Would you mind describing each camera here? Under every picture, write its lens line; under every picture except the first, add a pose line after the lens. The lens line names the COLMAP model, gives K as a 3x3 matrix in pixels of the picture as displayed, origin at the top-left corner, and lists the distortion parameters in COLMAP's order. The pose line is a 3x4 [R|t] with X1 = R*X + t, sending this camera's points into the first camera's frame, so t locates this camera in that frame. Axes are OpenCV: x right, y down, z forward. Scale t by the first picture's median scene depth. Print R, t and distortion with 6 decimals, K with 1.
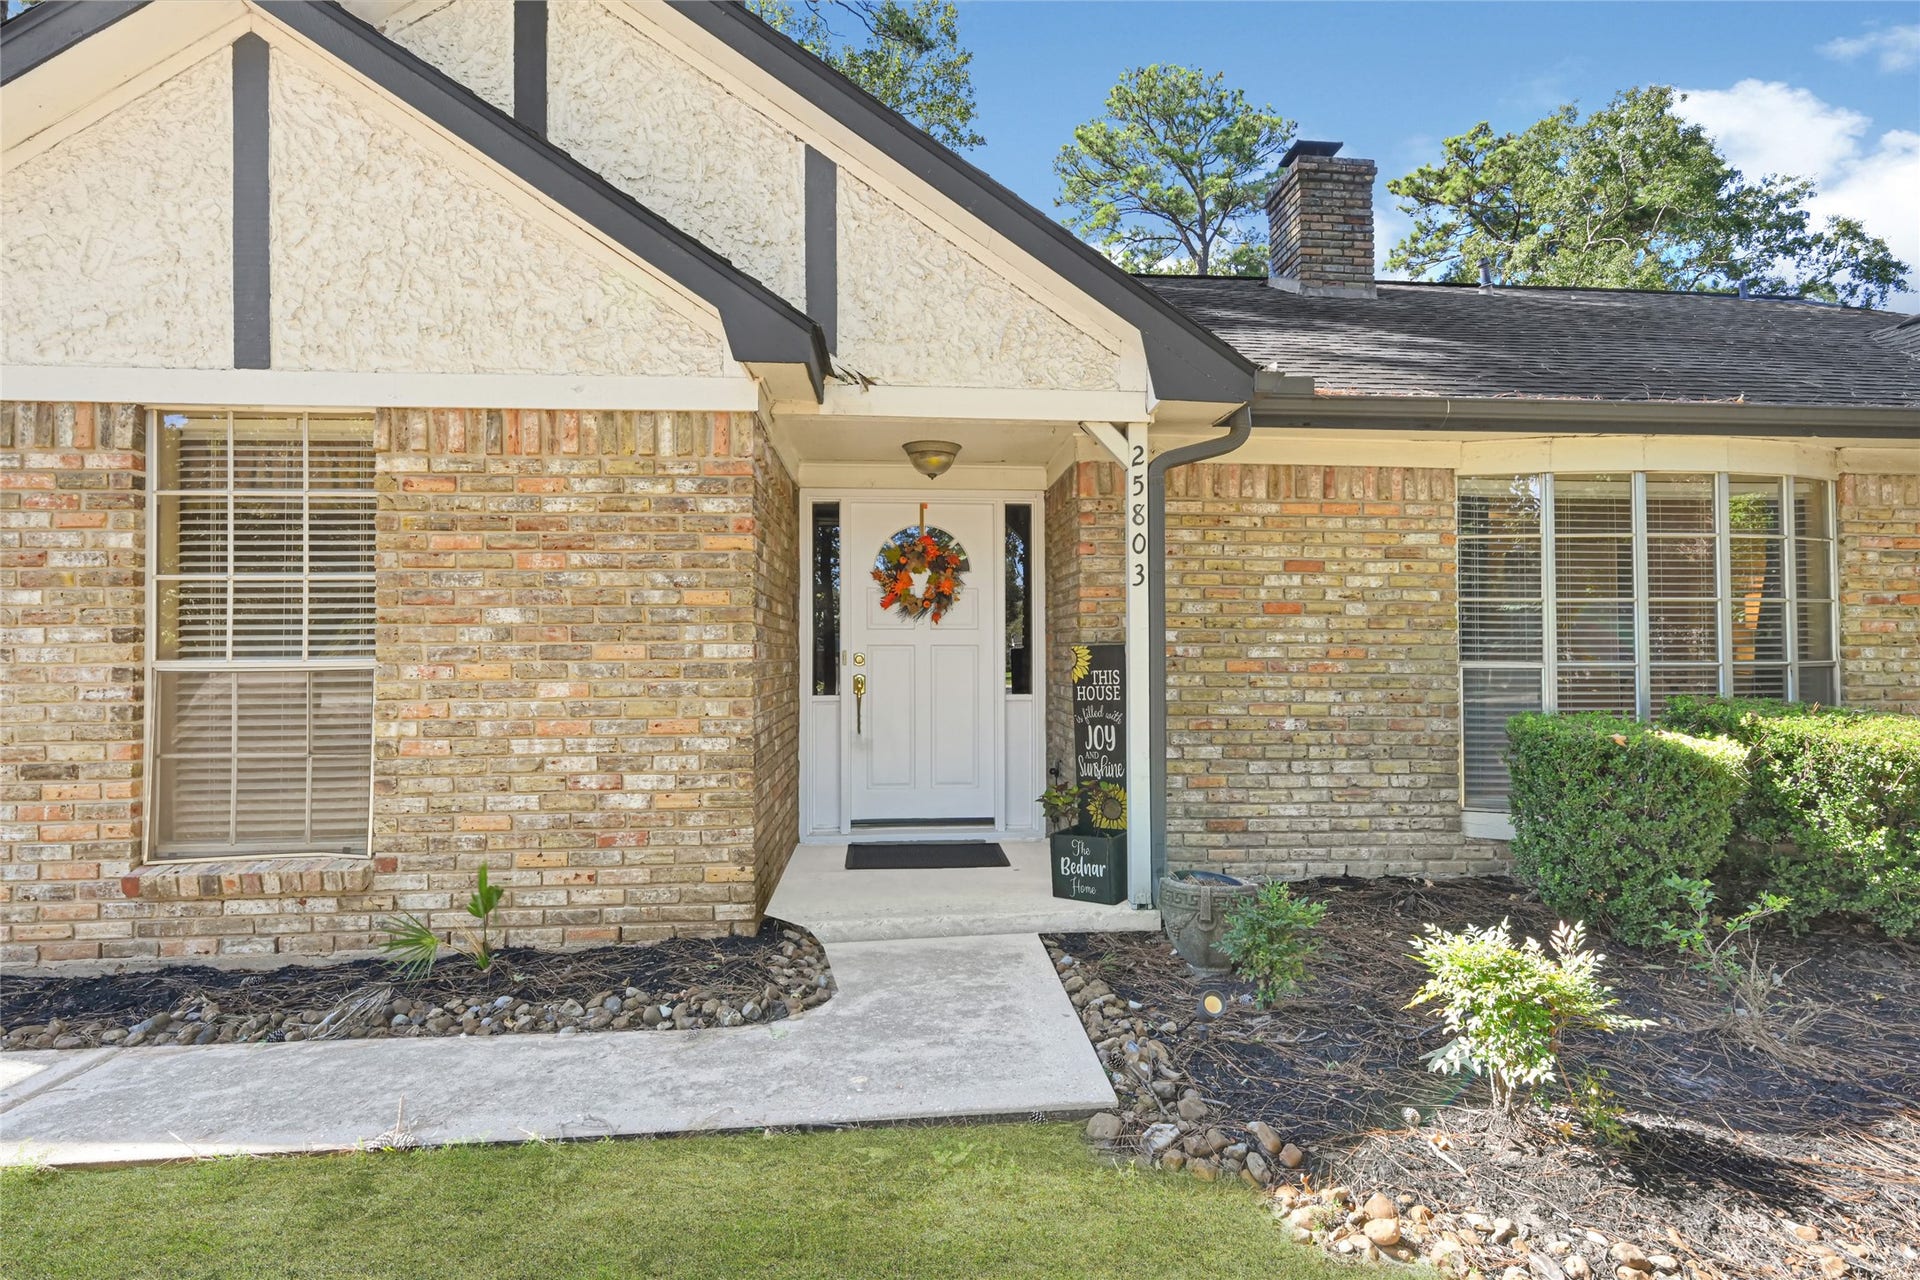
lens RADIAL K [[974.3, 0, 960.0], [0, 974.3, 640.0], [0, 0, 1]] dist [0.001837, 0.000748]
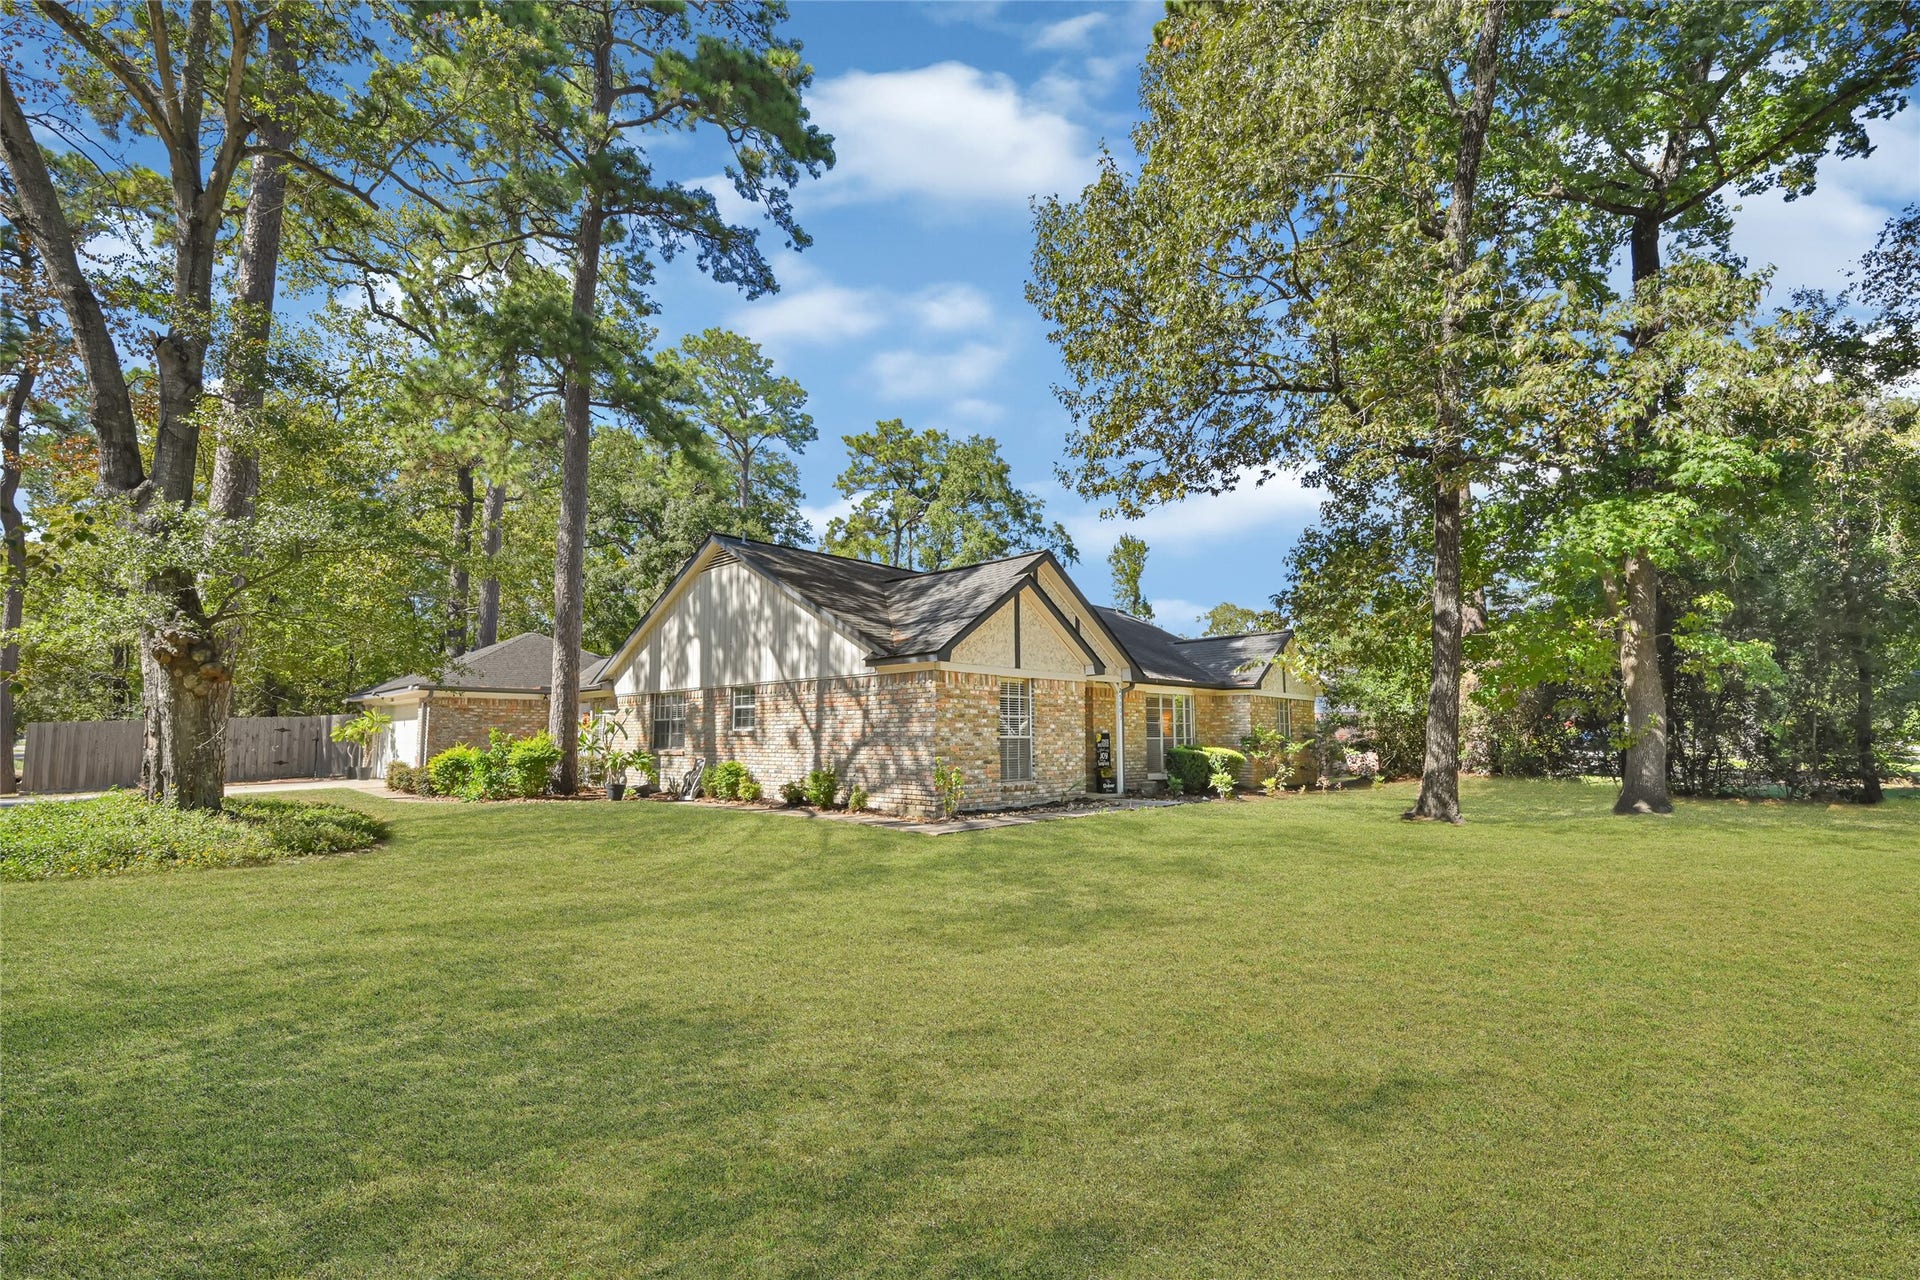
lens RADIAL K [[974.3, 0, 960.0], [0, 974.3, 640.0], [0, 0, 1]] dist [0.001837, 0.000748]
pose [[0.728912, 0.072136, 0.680796, -3.222893], [-0.008216, 0.995283, -0.096662, 0.015265], [-0.684558, 0.064864, 0.726067, -1.642633]]
